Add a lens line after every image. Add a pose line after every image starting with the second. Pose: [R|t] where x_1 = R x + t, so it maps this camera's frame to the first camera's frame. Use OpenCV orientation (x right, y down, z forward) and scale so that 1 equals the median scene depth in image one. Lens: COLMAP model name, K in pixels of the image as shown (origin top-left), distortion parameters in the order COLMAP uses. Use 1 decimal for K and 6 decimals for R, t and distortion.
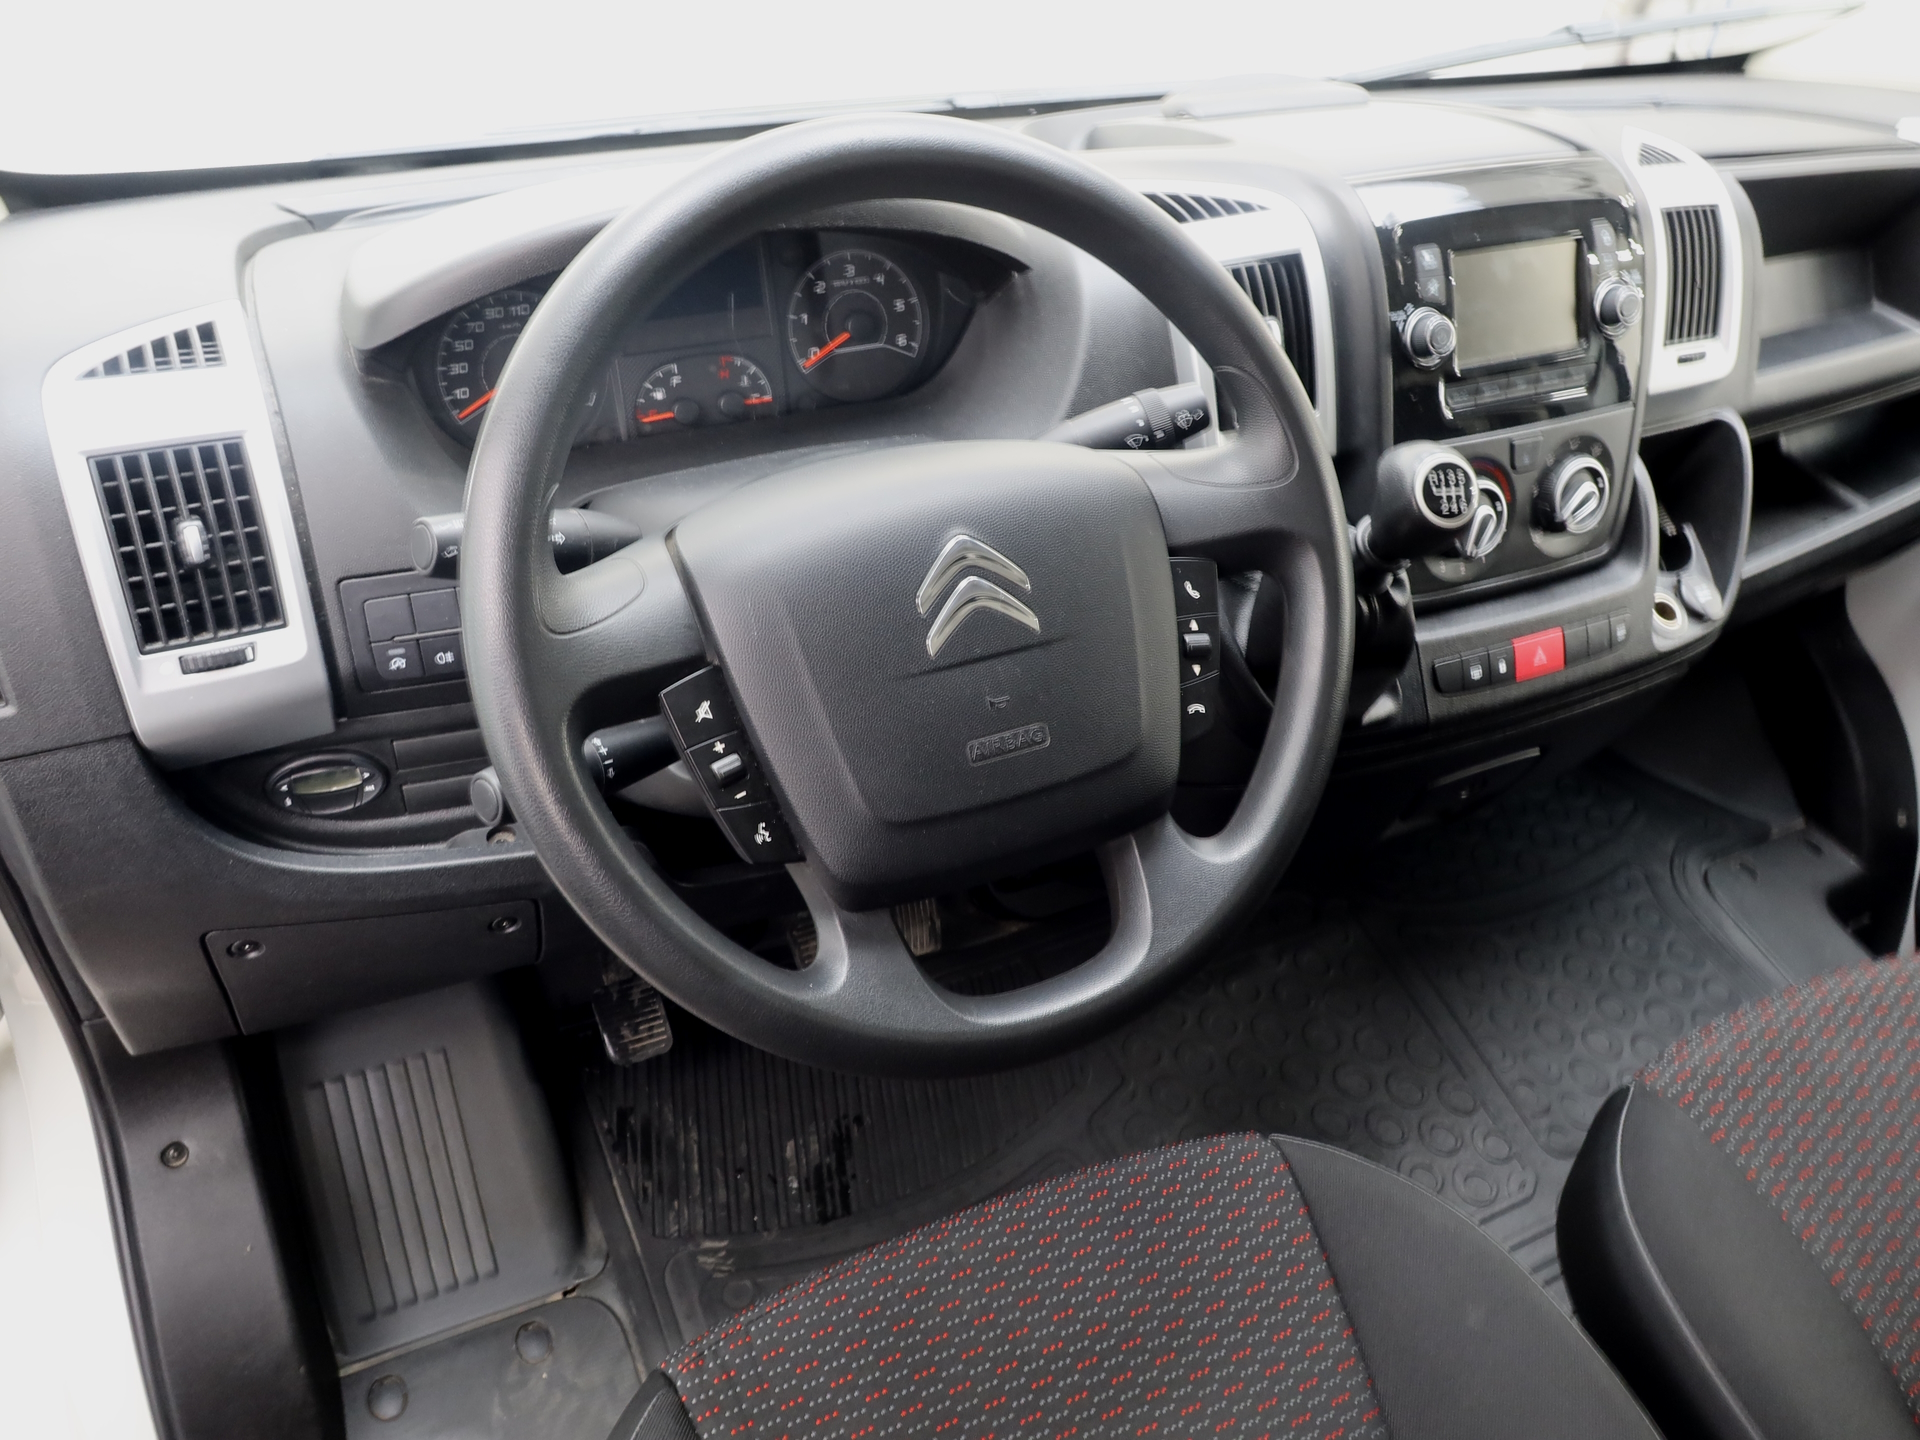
lens RADIAL K [[1483.6, 0, 952.7], [0, 1483.6, 723.2], [0, 0, 1]] dist [-0.003394, -0.008330]
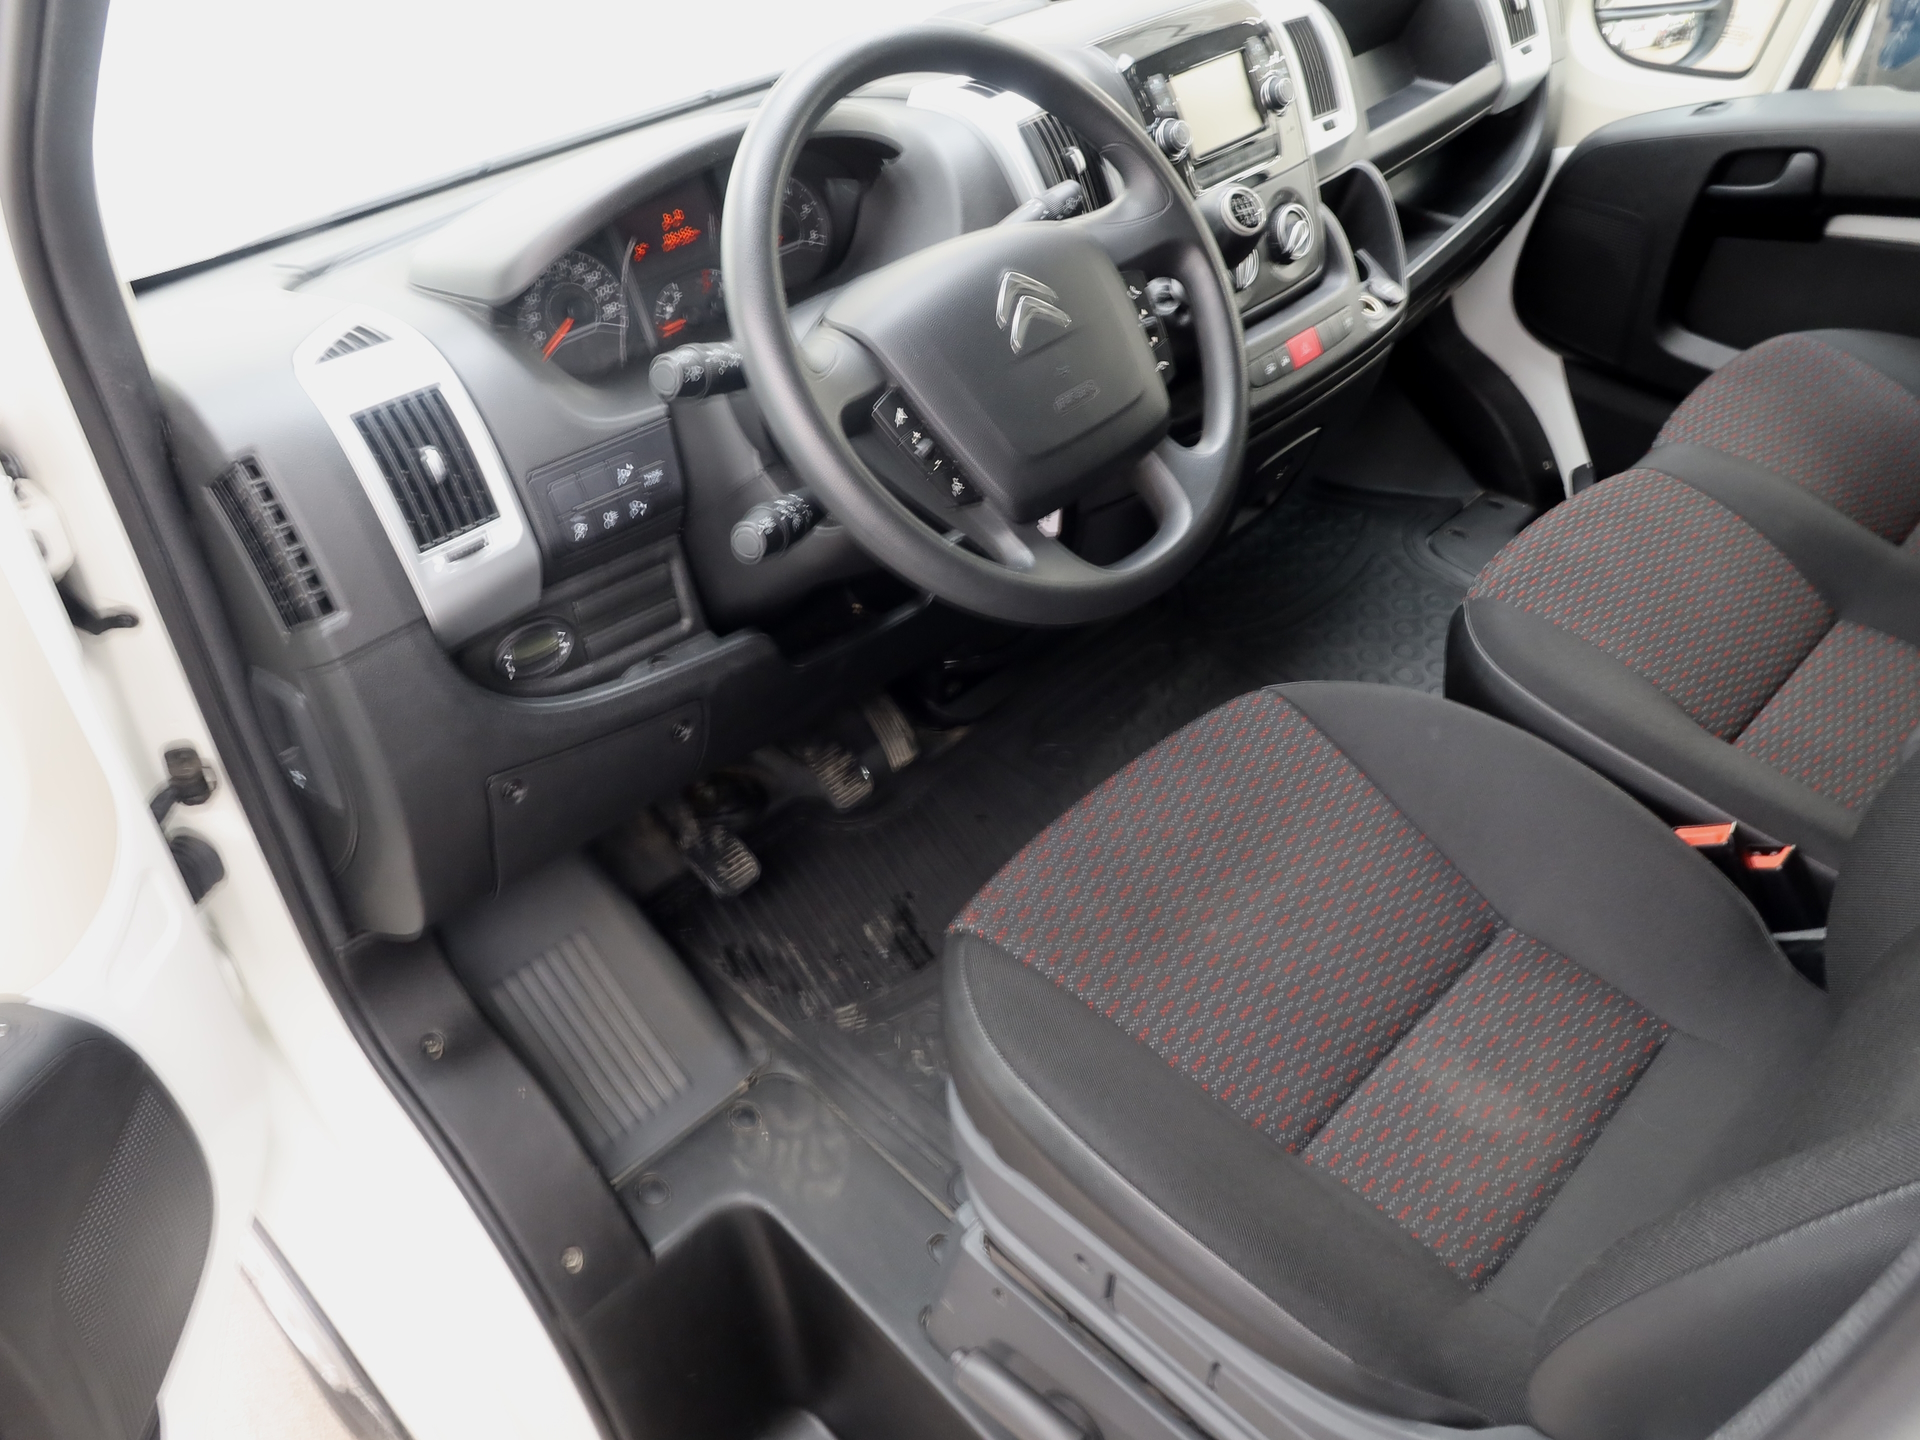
lens RADIAL K [[1483.6, 0, 958.1], [0, 1483.6, 715.3], [0, 0, 1]] dist [-0.003394, -0.008330]
pose [[0.928261, -0.310922, 0.204104, -0.299796], [0.315904, 0.948753, 0.008558, 0.167172], [-0.196305, 0.056533, 0.978912, -0.282147]]
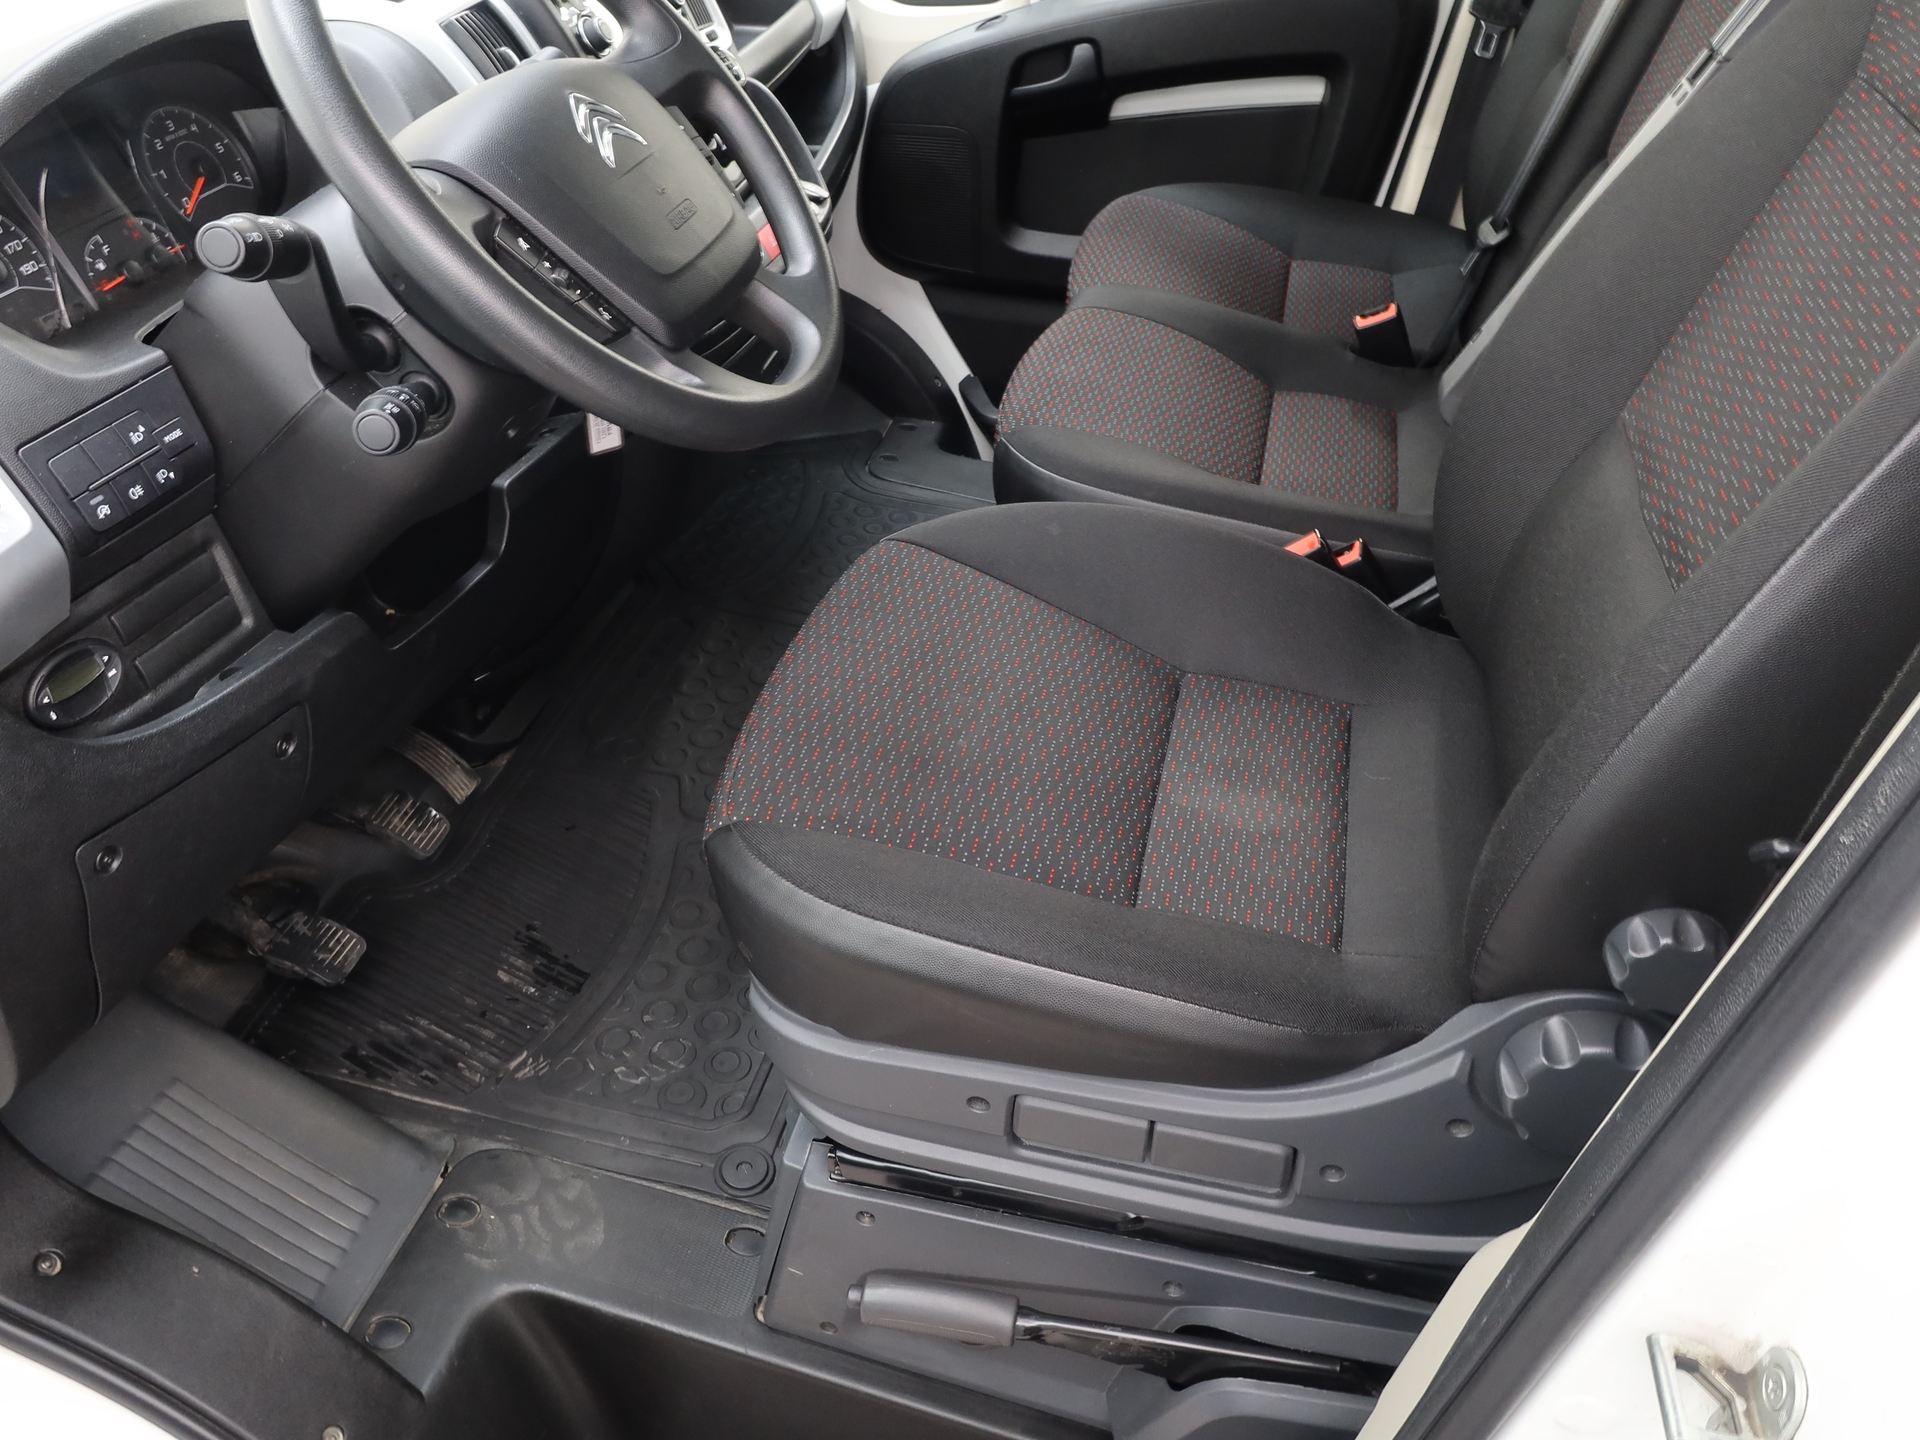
lens RADIAL K [[1483.6, 0, 958.6], [0, 1483.6, 722.8], [0, 0, 1]] dist [-0.003394, -0.008330]
pose [[0.619974, -0.541838, 0.567489, -0.528328], [0.568510, 0.808691, 0.151049, 0.209046], [-0.540767, 0.228977, 0.809407, -0.111943]]
